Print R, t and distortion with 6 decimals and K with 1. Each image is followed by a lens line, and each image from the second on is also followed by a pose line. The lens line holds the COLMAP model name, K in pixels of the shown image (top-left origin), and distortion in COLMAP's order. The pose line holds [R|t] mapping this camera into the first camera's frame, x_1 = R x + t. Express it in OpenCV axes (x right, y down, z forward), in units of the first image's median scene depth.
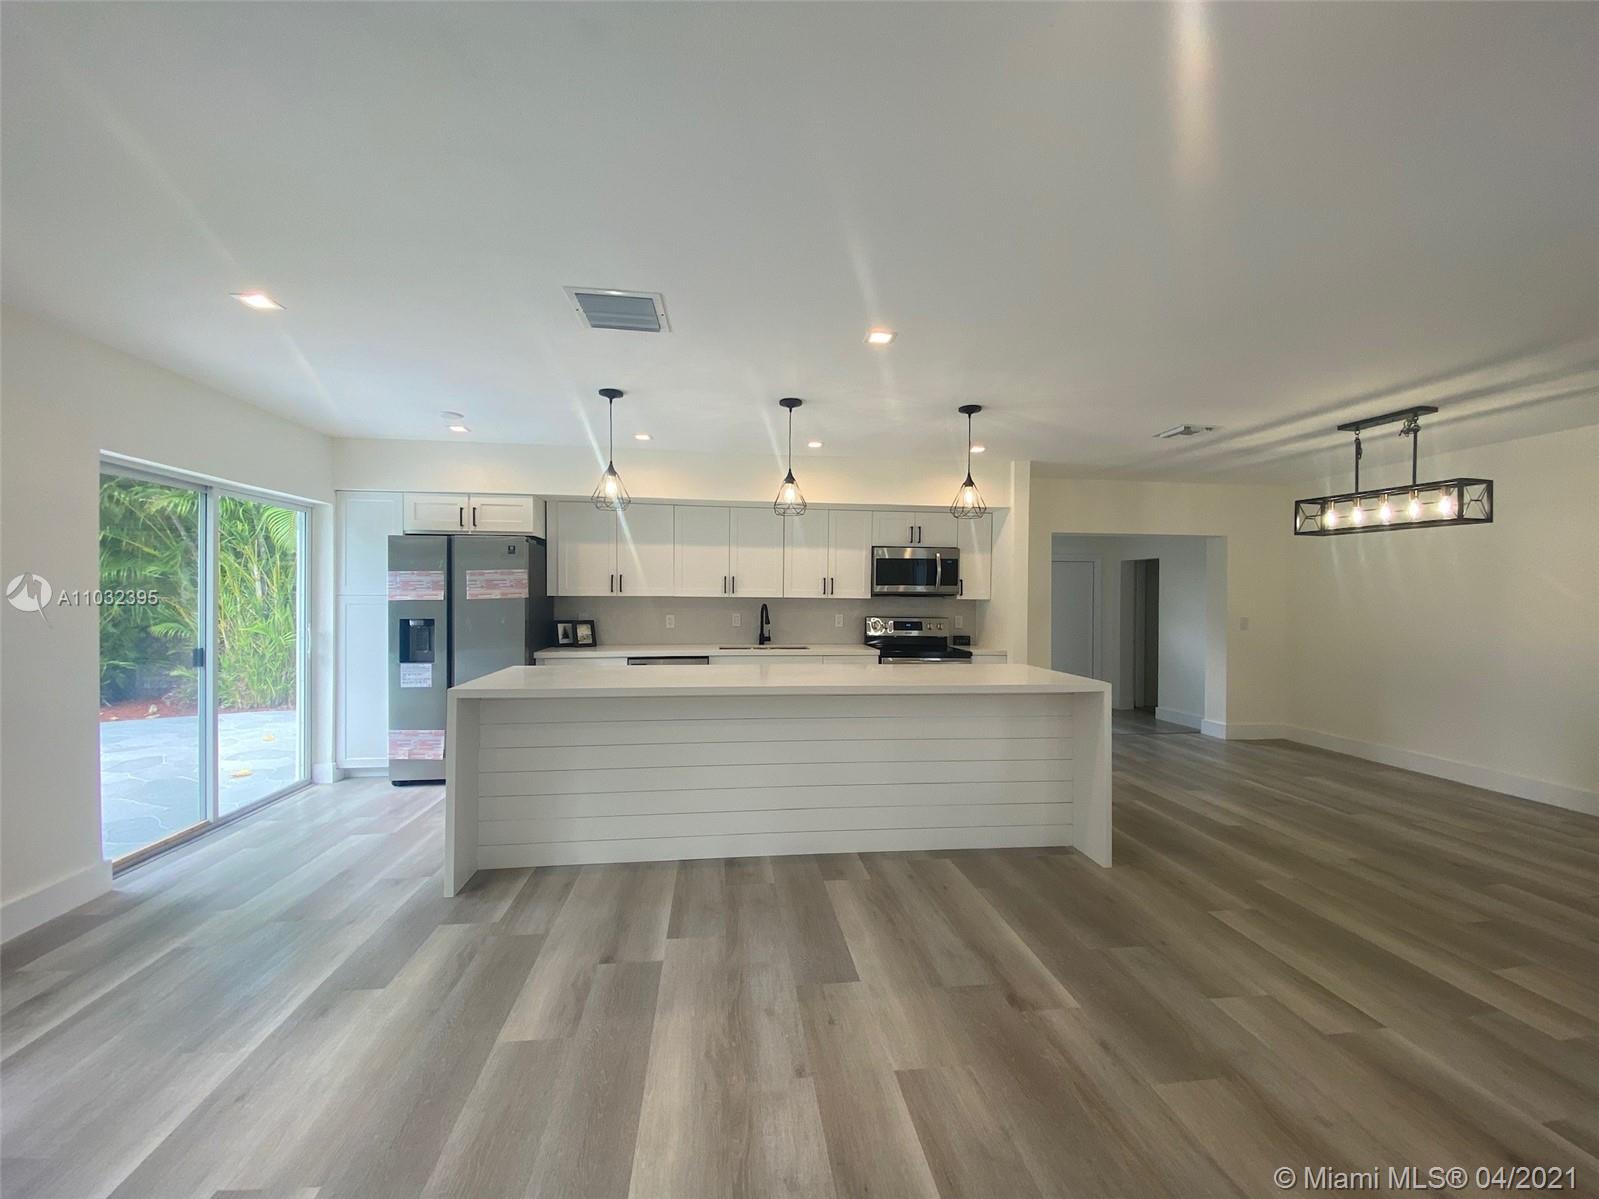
lens RADIAL K [[646.8, 0, 797.4], [0, 646.8, 598.5], [0, 0, 1]] dist [0.036024, -0.028285]
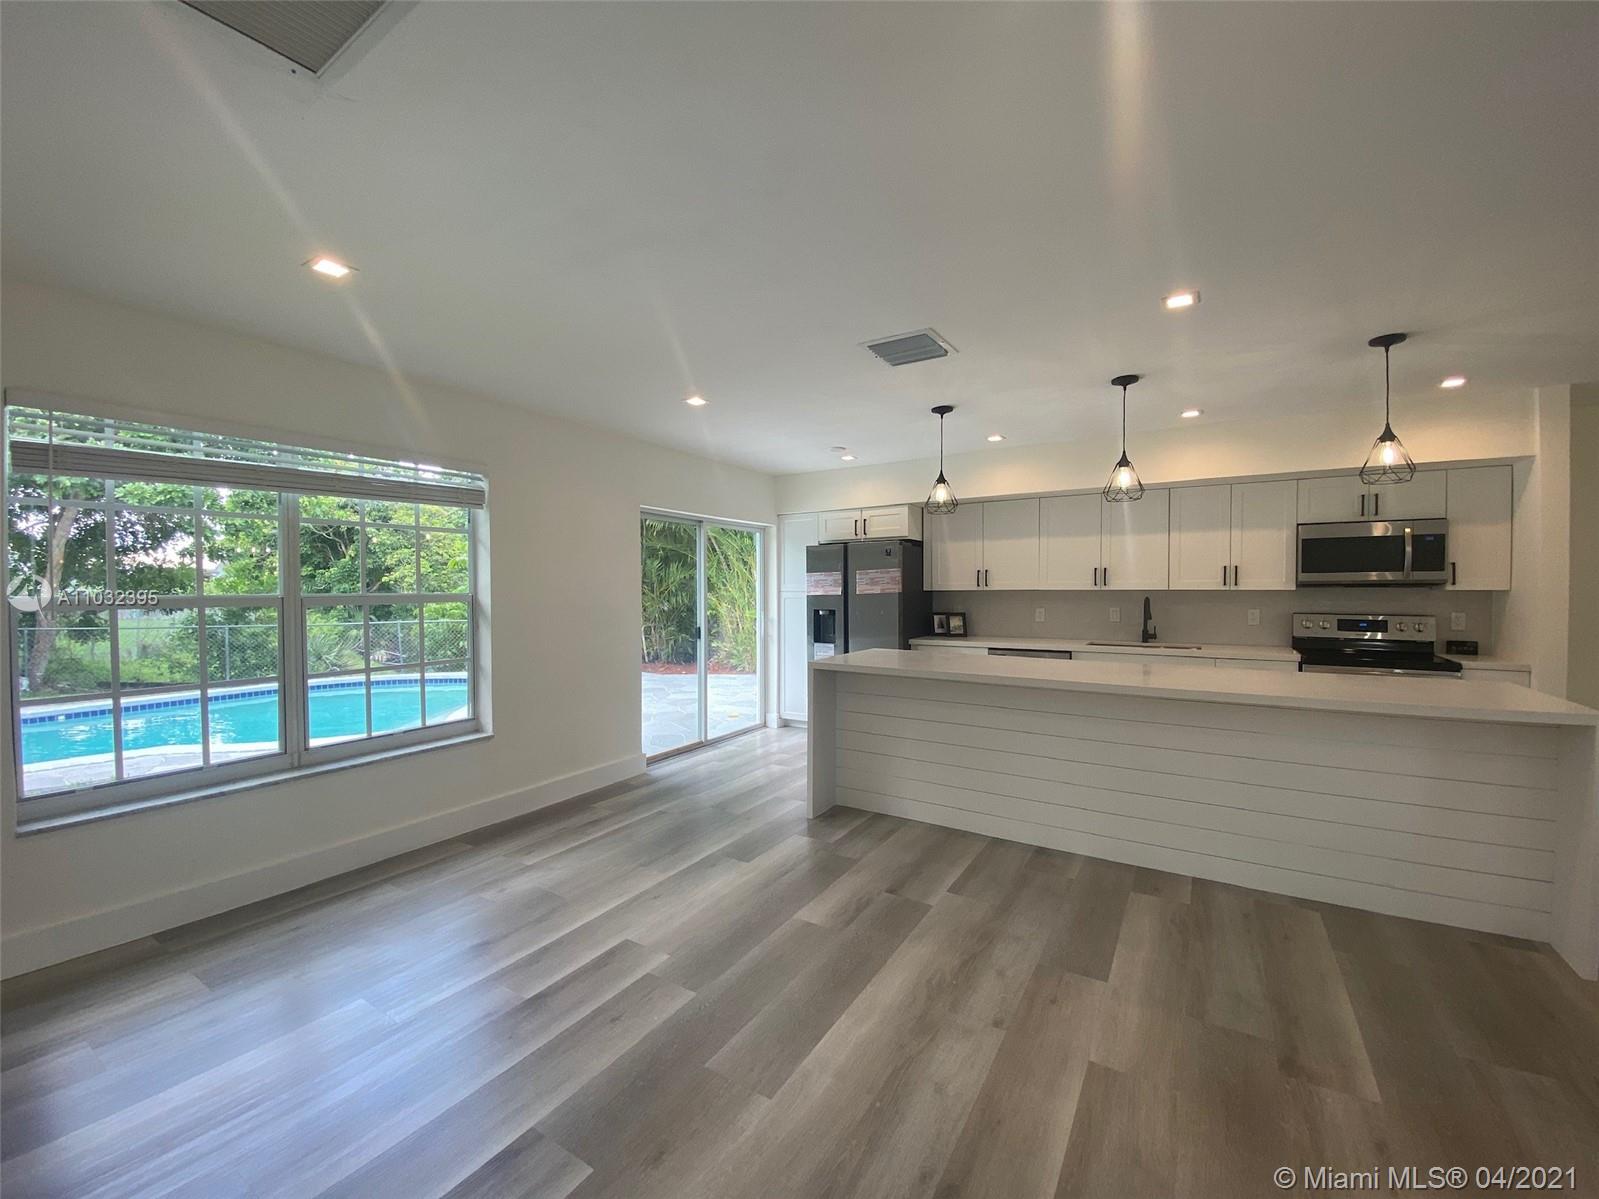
lens RADIAL K [[646.8, 0, 797.4], [0, 646.8, 598.5], [0, 0, 1]] dist [0.036024, -0.028285]
pose [[0.776852, -0.001363, -0.629681, 0.179127], [0.007698, 0.999943, 0.007332, -0.000151], [0.629636, -0.010544, 0.776819, -0.023663]]
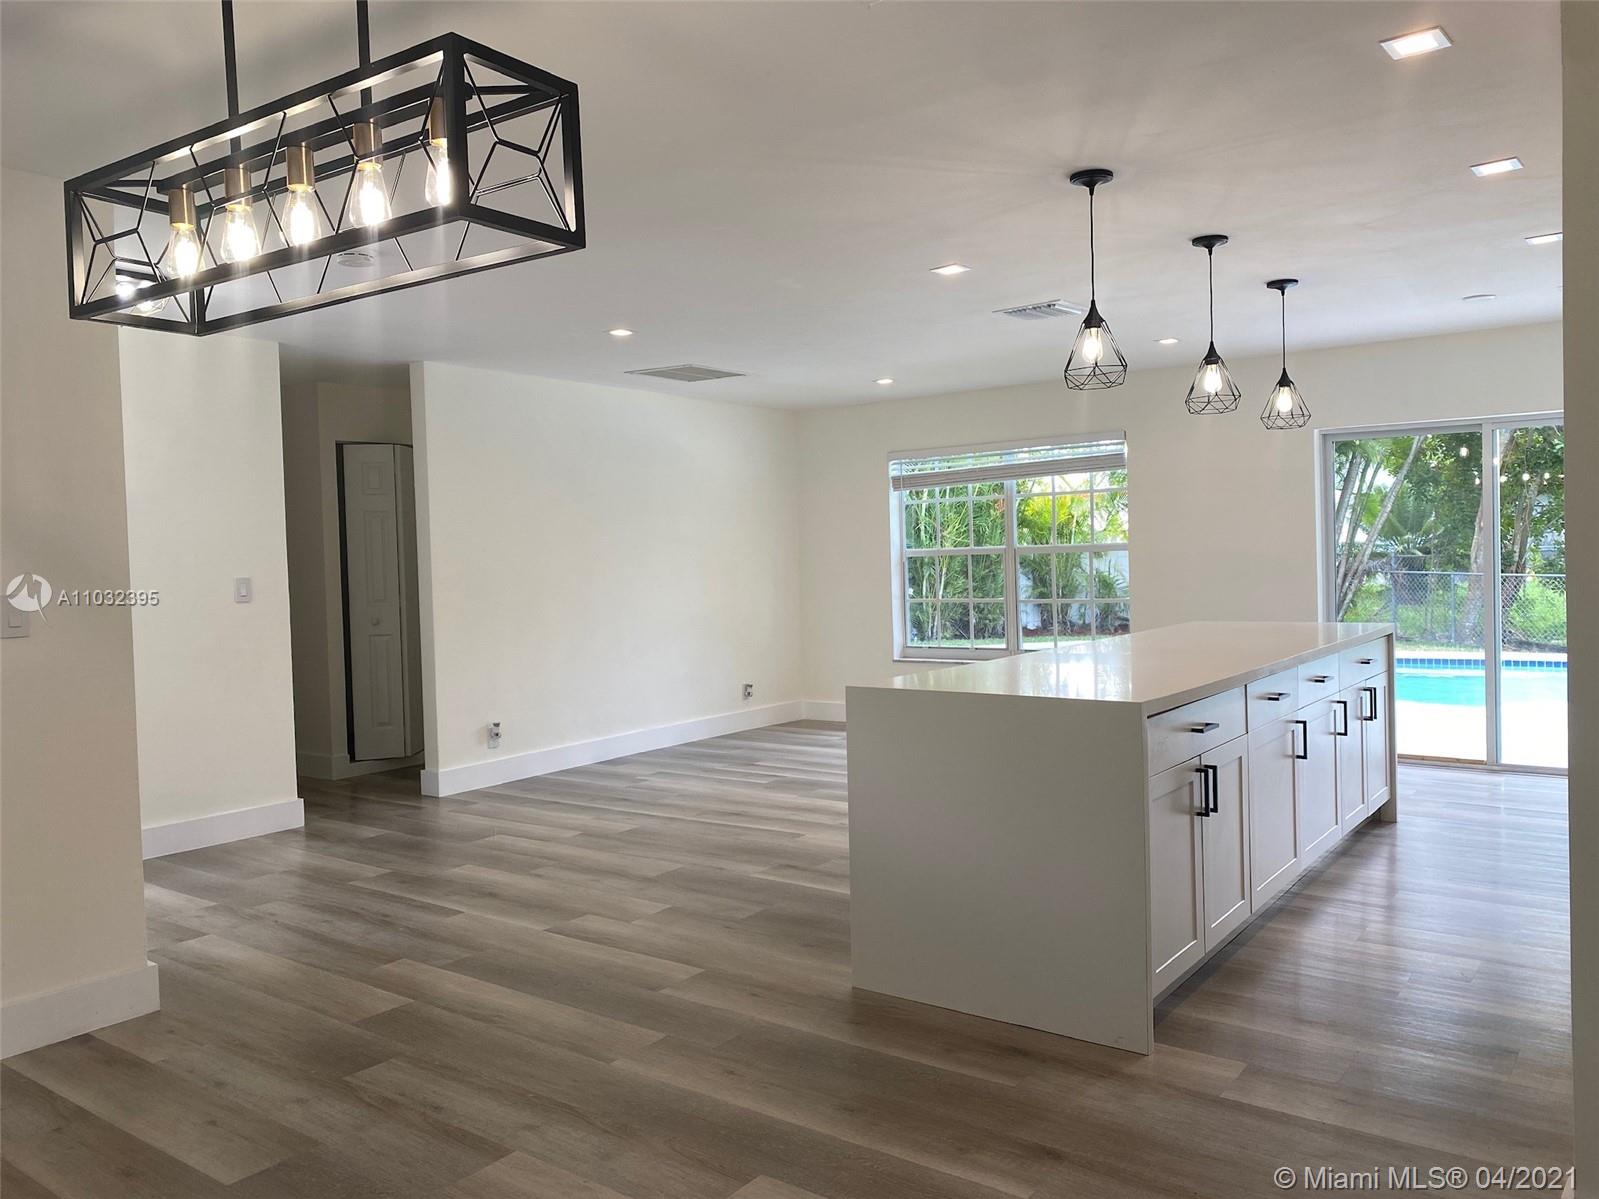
lens RADIAL K [[1227.2, 0, 801.4], [0, 1227.2, 592.7], [0, 0, 1]] dist [0.028970, -0.068574]
pose [[-0.695460, 0.038982, -0.717507, 0.975138], [0.022106, 0.999215, 0.032860, 0.002067], [0.718225, 0.006992, -0.695776, 1.298448]]
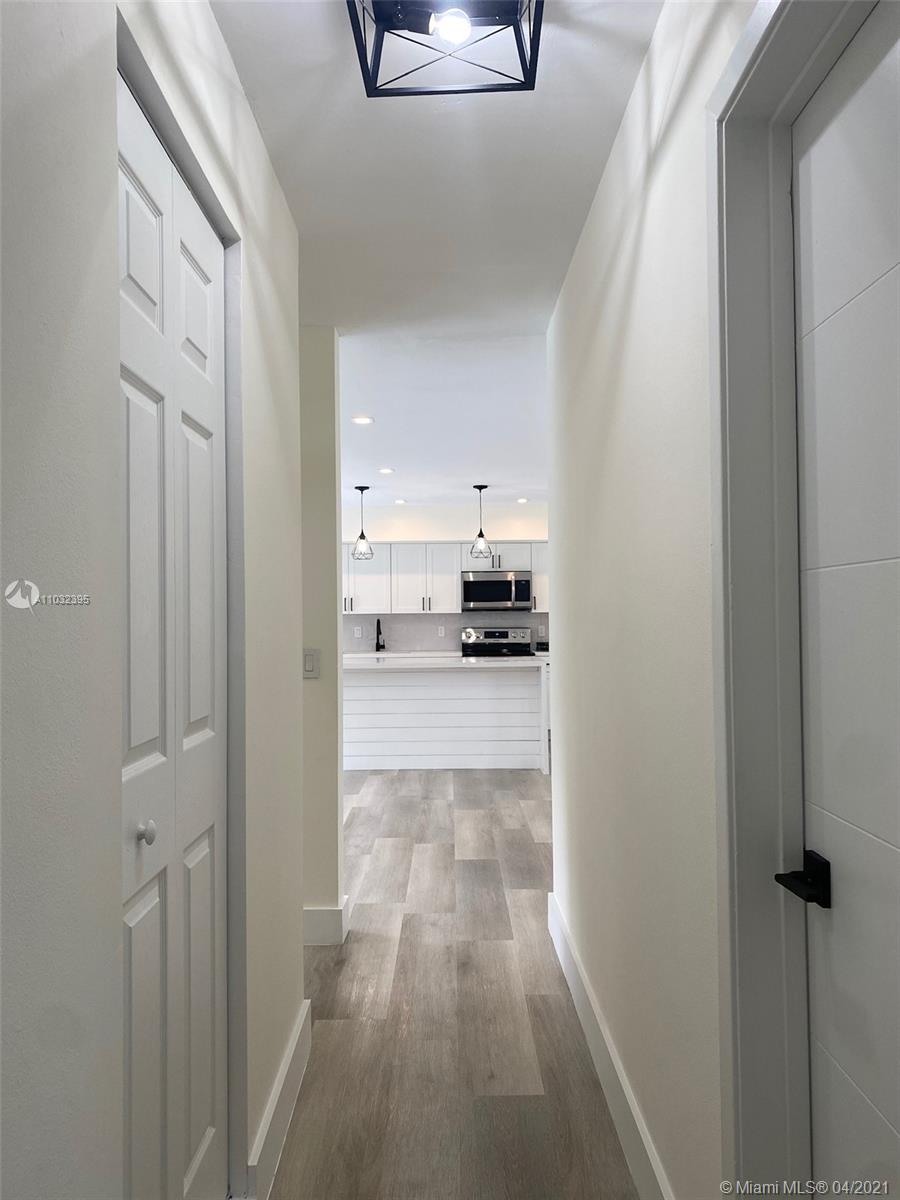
lens RADIAL K [[914.0, 0, 449.5], [0, 914.0, 598.4], [0, 0, 1]] dist [0.004508, -0.000316]
pose [[0.992584, -0.020916, -0.119751, 0.377242], [0.018258, 0.999563, -0.023252, 0.015542], [0.120185, 0.020893, 0.992532, -0.952001]]
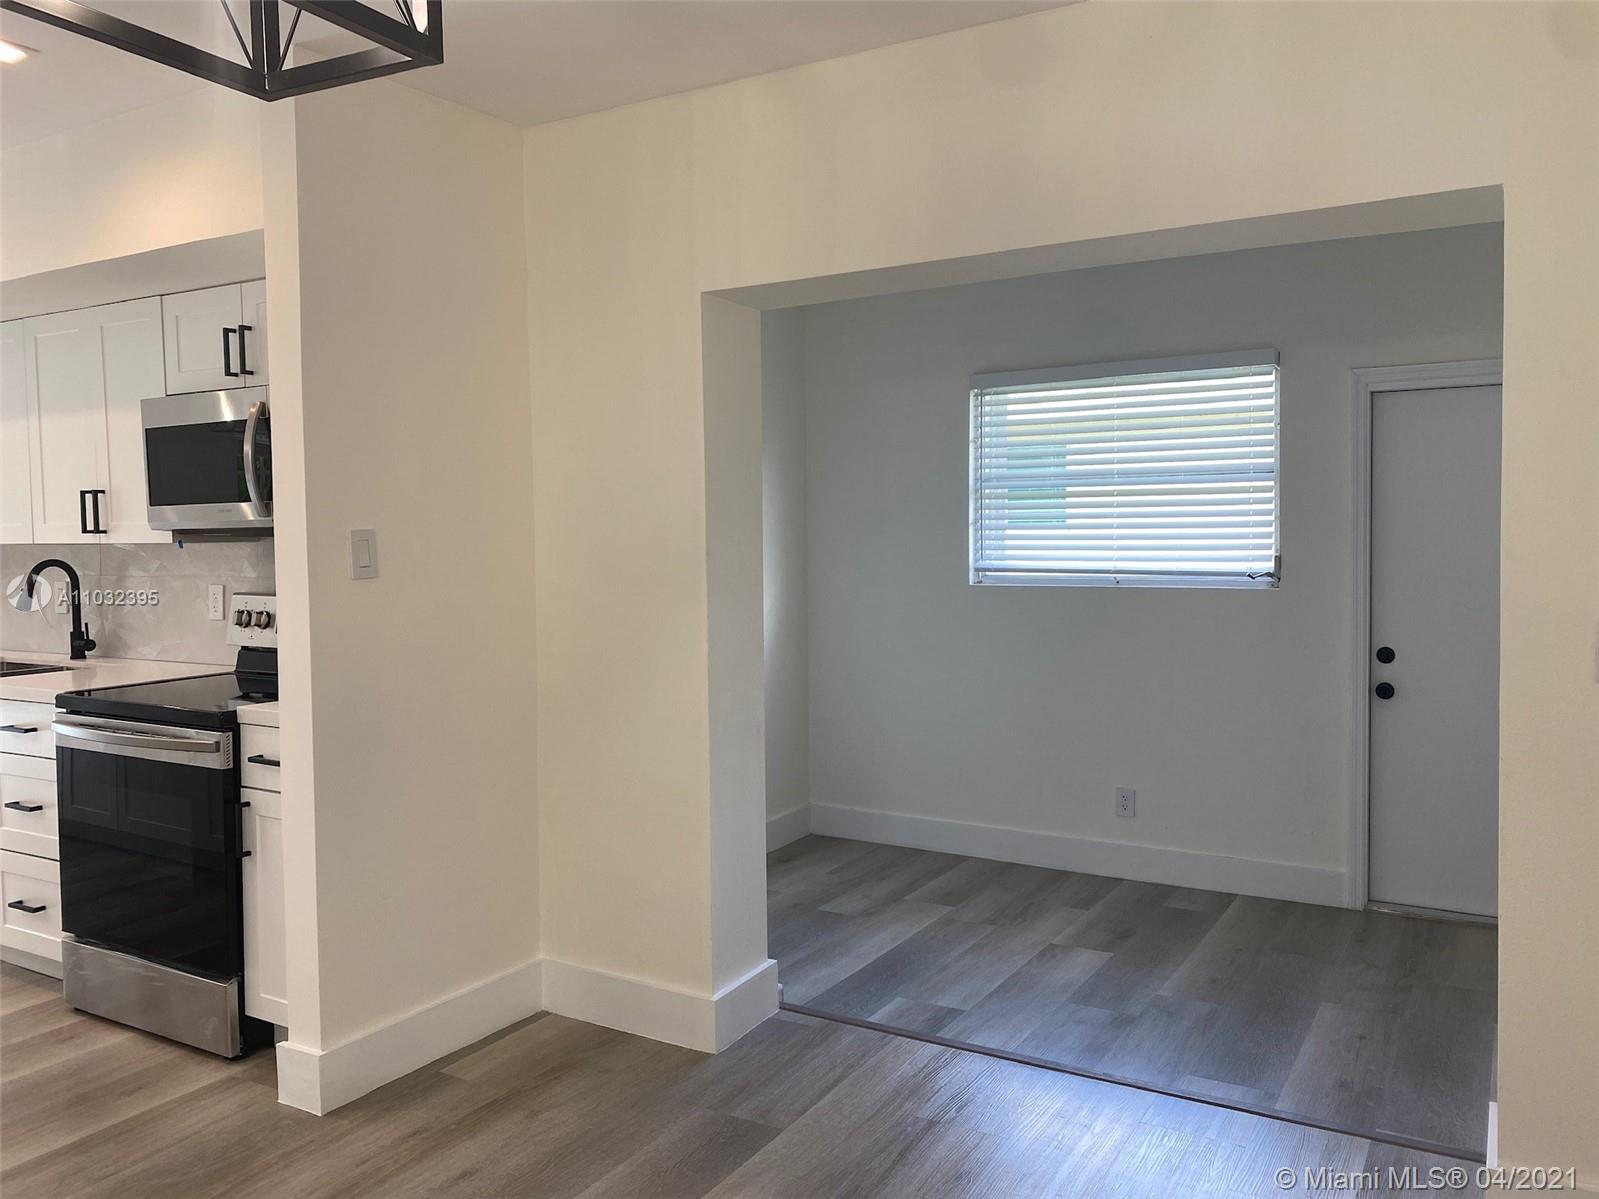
lens RADIAL K [[1227.2, 0, 801.4], [0, 1227.2, 592.7], [0, 0, 1]] dist [0.028970, -0.068574]
pose [[0.797704, 0.010910, -0.602951, 1.000540], [0.016915, 0.999038, 0.040456, 0.006627], [0.602813, -0.042471, 0.796752, 0.823474]]
